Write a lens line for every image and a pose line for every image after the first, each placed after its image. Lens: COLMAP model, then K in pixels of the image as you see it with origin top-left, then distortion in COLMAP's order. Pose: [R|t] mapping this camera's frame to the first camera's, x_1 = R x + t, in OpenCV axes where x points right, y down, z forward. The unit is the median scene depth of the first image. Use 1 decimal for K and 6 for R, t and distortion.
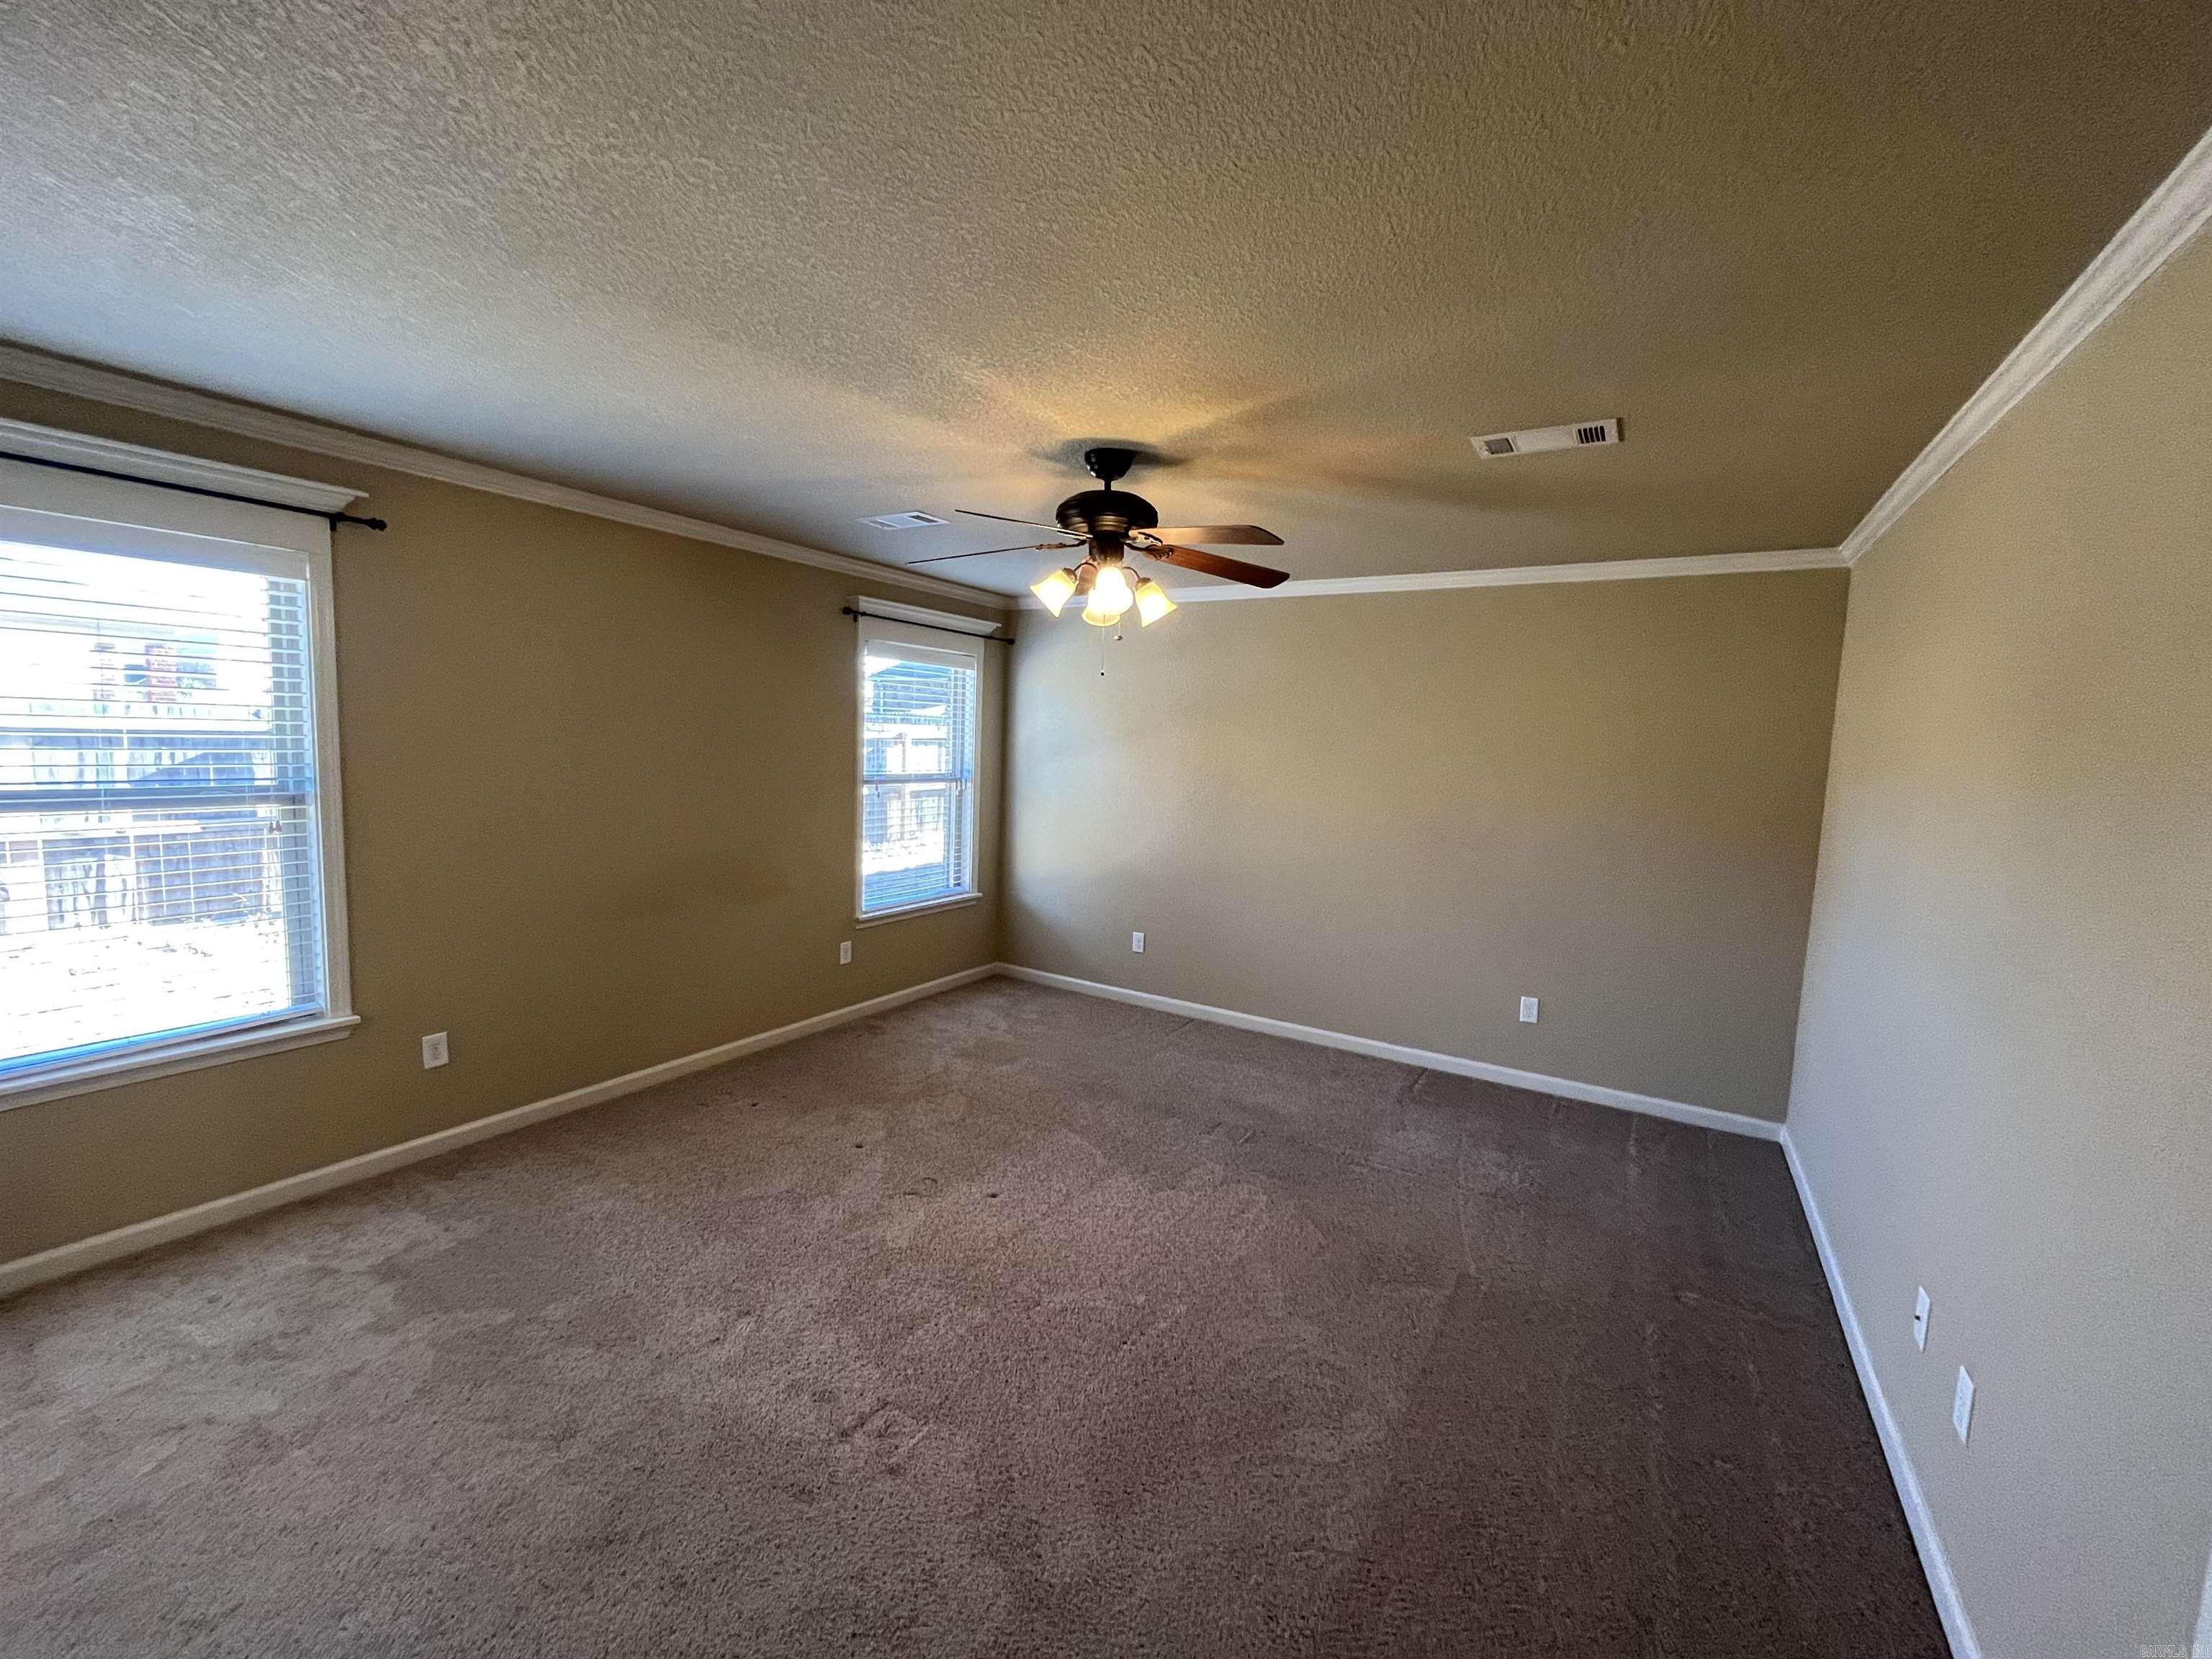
lens RADIAL K [[893.2, 0, 1116.1], [0, 893.2, 835.5], [0, 0, 1]] dist [-0.002250, -0.000580]
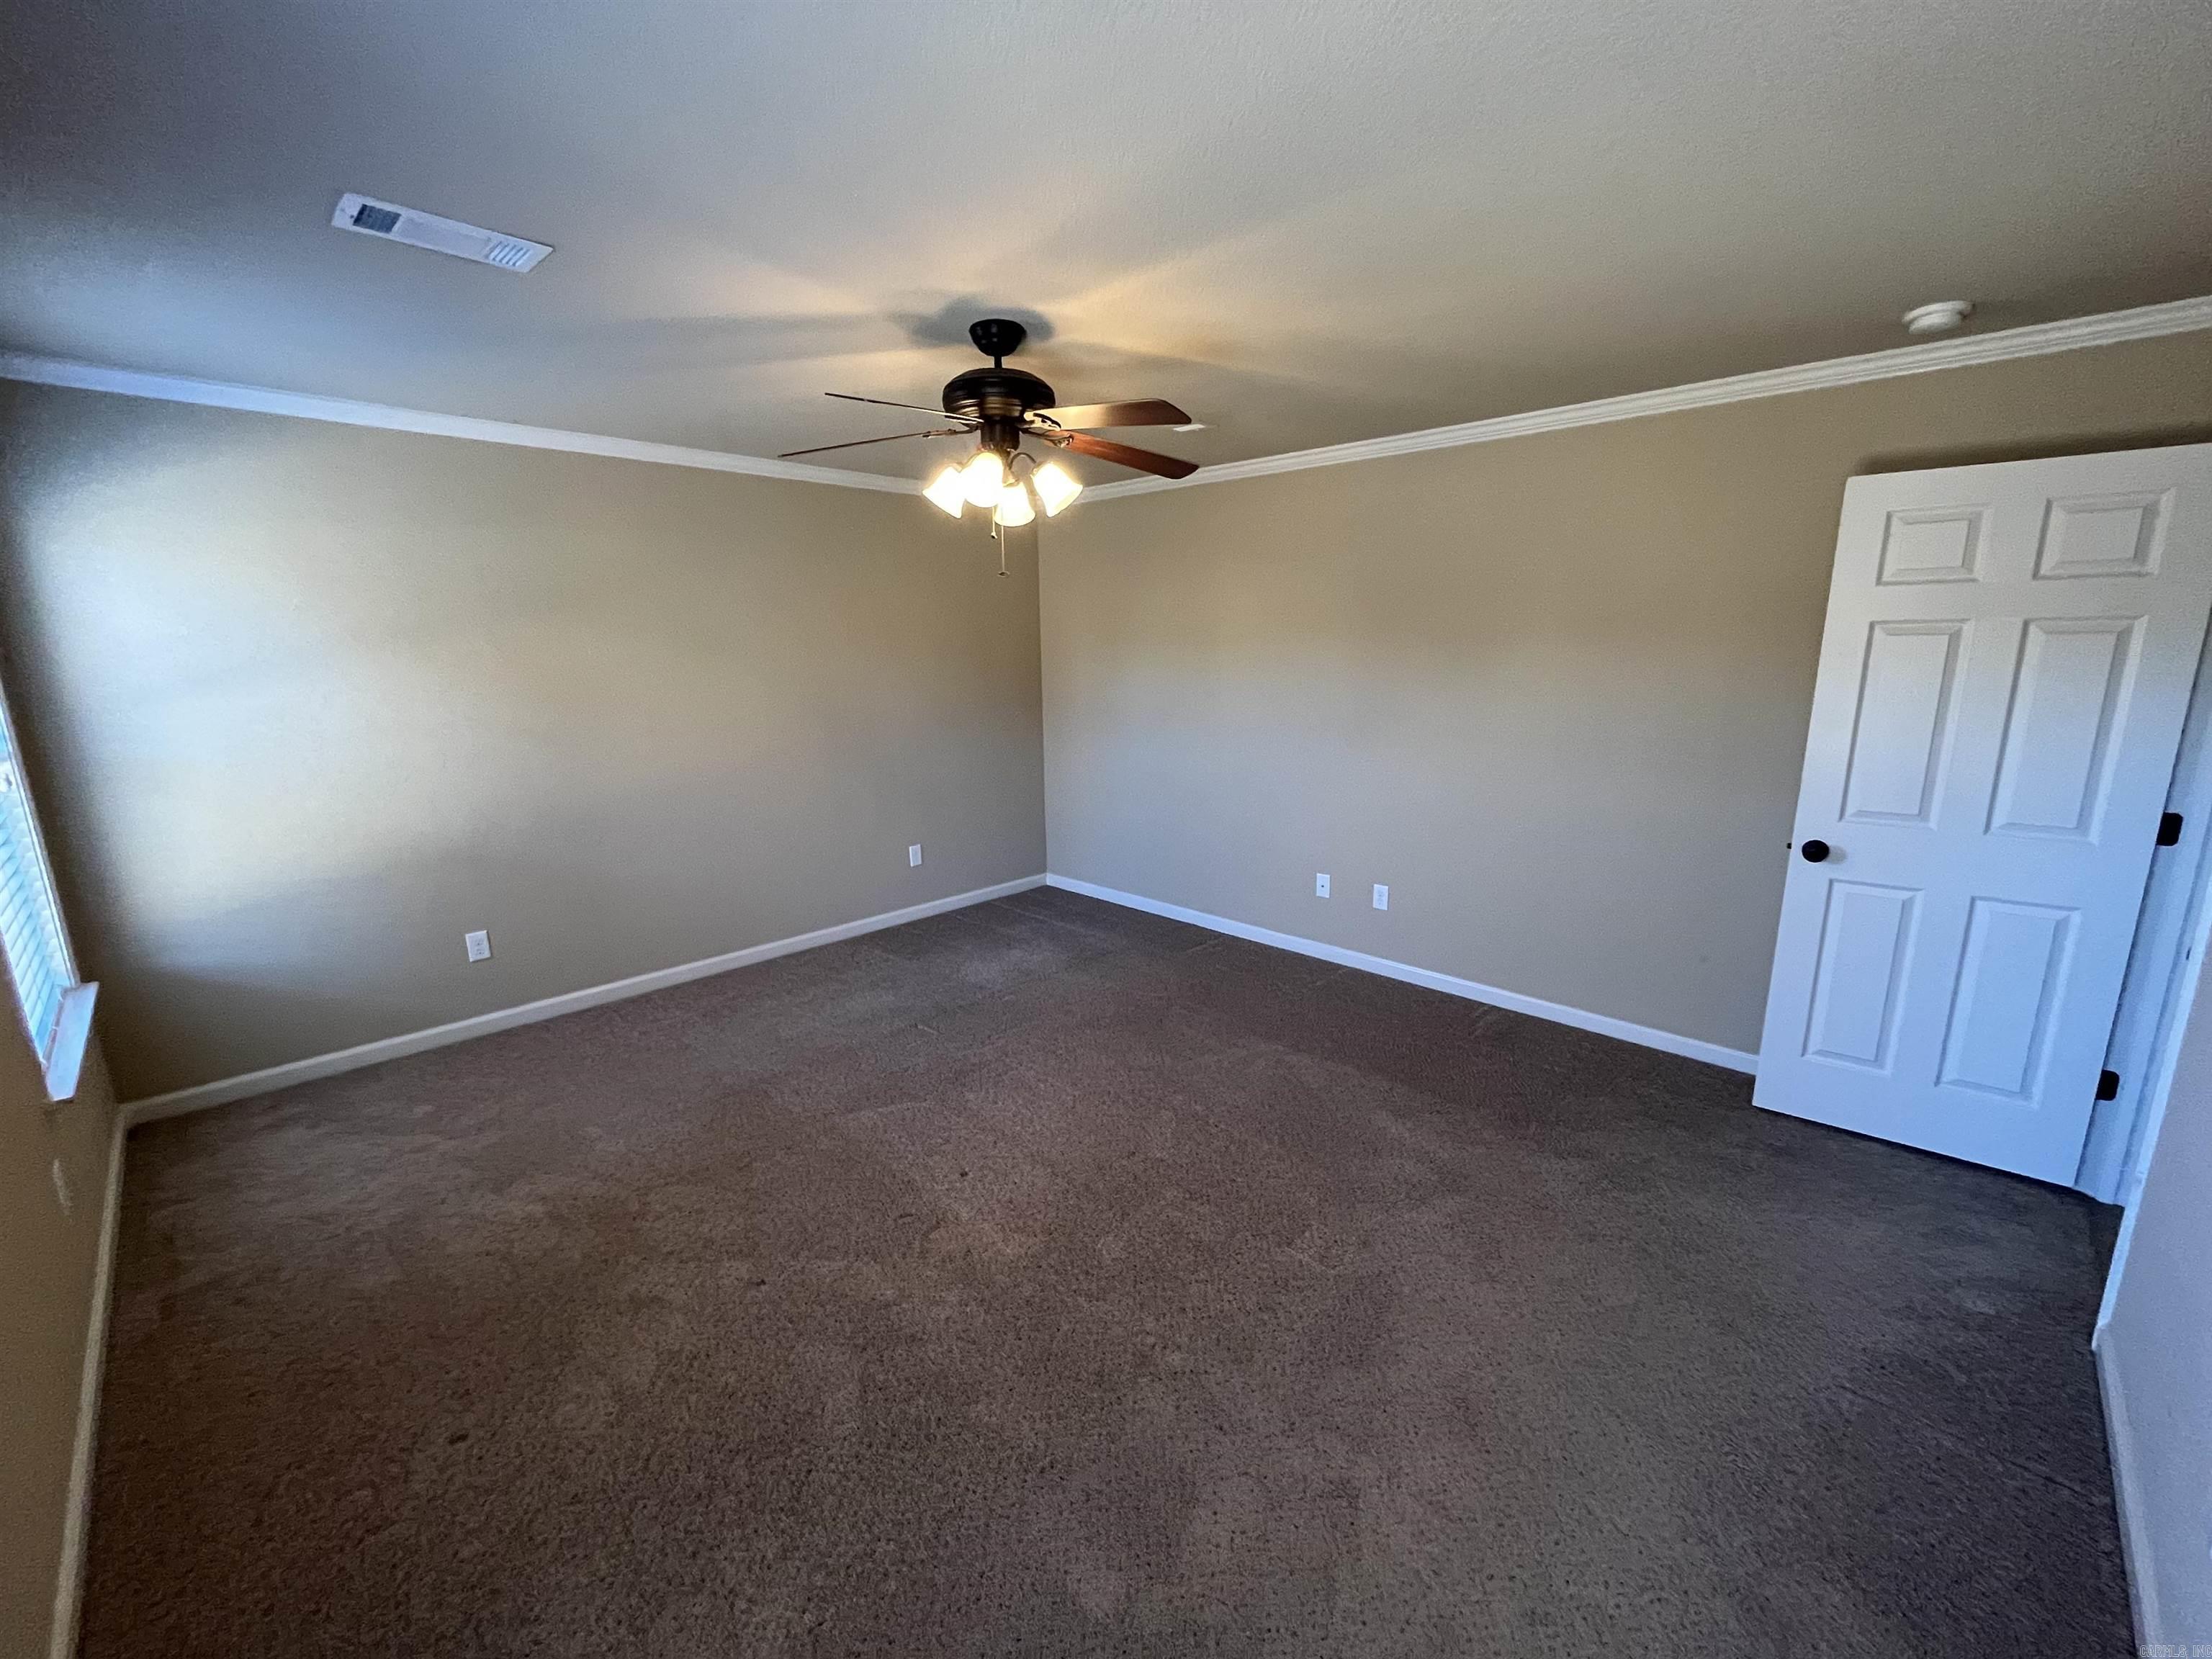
lens RADIAL K [[893.2, 0, 1123.0], [0, 893.2, 814.0], [0, 0, 1]] dist [-0.002250, -0.000580]
pose [[0.215654, -0.227948, 0.949491, -0.629289], [0.118888, 0.971266, 0.206173, -0.075871], [-0.969205, 0.068421, 0.236558, 0.454622]]
